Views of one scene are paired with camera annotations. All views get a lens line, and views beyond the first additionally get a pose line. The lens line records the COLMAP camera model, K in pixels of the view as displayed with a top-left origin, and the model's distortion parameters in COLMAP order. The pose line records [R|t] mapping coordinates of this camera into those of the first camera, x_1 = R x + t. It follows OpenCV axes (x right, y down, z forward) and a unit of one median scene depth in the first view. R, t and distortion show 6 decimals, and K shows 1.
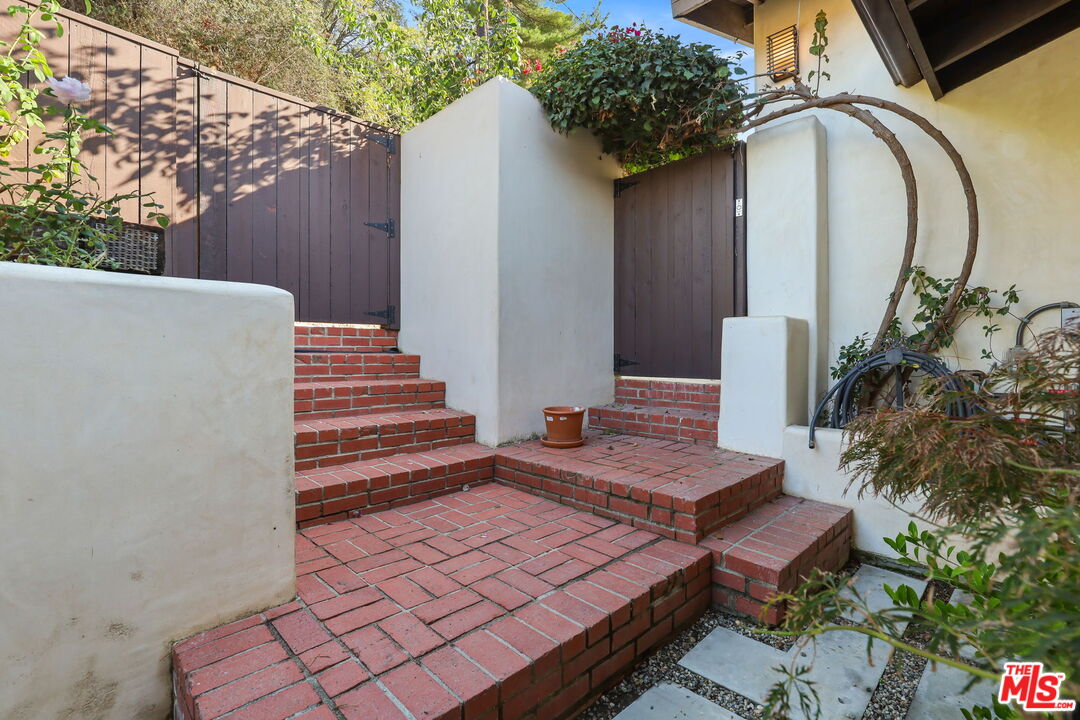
lens RADIAL K [[492.7, 0, 535.4], [0, 492.7, 351.3], [0, 0, 1]] dist [-0.022999, 0.000720]
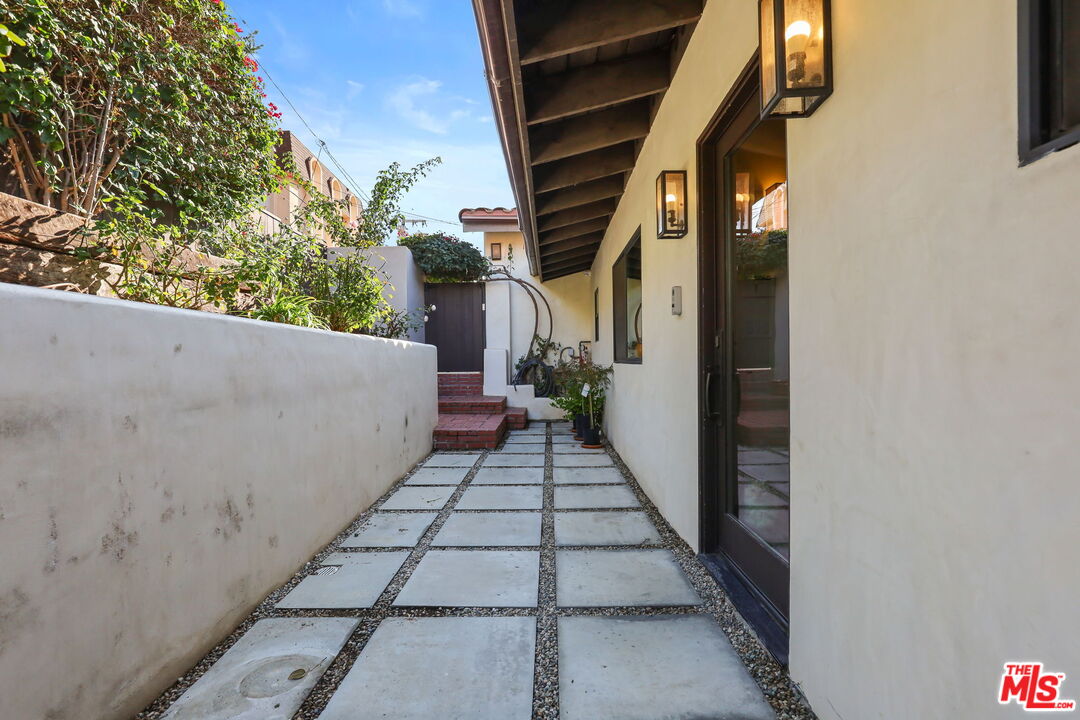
lens RADIAL K [[492.7, 0, 542.3], [0, 492.7, 359.6], [0, 0, 1]] dist [-0.022999, 0.000720]
pose [[0.702013, -0.018206, 0.711932, -1.539134], [0.014210, 0.999832, 0.011556, -0.040969], [-0.712023, 0.002004, 0.702154, -1.336871]]
